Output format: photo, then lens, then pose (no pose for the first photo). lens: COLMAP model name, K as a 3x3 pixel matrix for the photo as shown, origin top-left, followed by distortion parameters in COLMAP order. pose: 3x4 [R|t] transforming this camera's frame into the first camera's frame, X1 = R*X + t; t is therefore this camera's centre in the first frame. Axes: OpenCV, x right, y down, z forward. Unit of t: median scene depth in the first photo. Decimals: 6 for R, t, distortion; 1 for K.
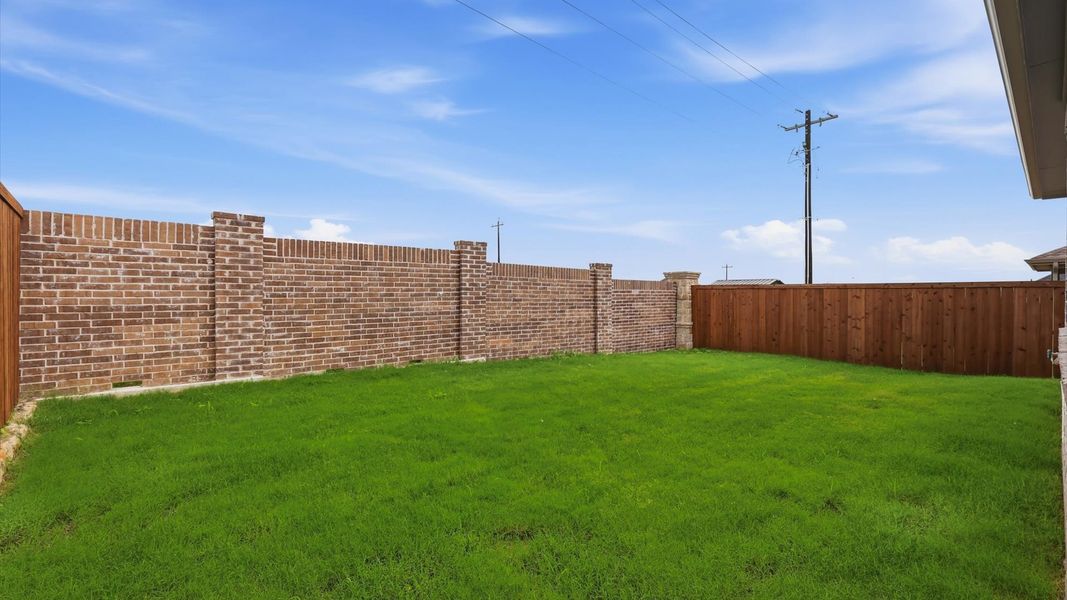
lens RADIAL K [[473.9, 0, 519.4], [0, 473.9, 294.7], [0, 0, 1]] dist [0.002332, 0.000316]
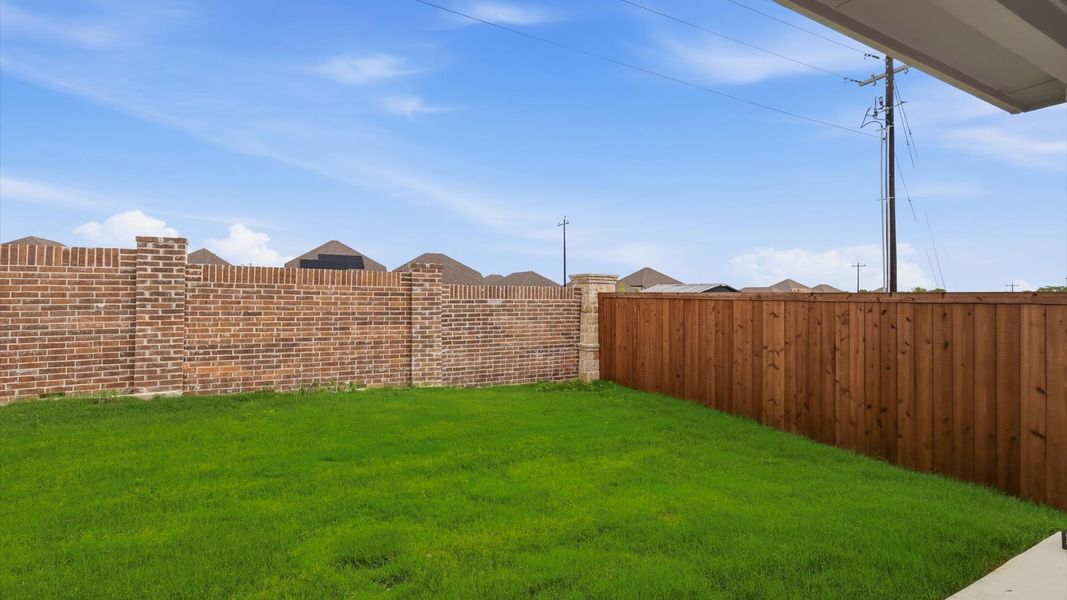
lens RADIAL K [[473.9, 0, 526.3], [0, 473.9, 292.3], [0, 0, 1]] dist [0.002332, 0.000316]
pose [[0.971170, 0.003032, -0.238367, 0.593107], [-0.005127, 0.999953, -0.008169, -0.018753], [0.238331, 0.009155, 0.971141, 0.366220]]
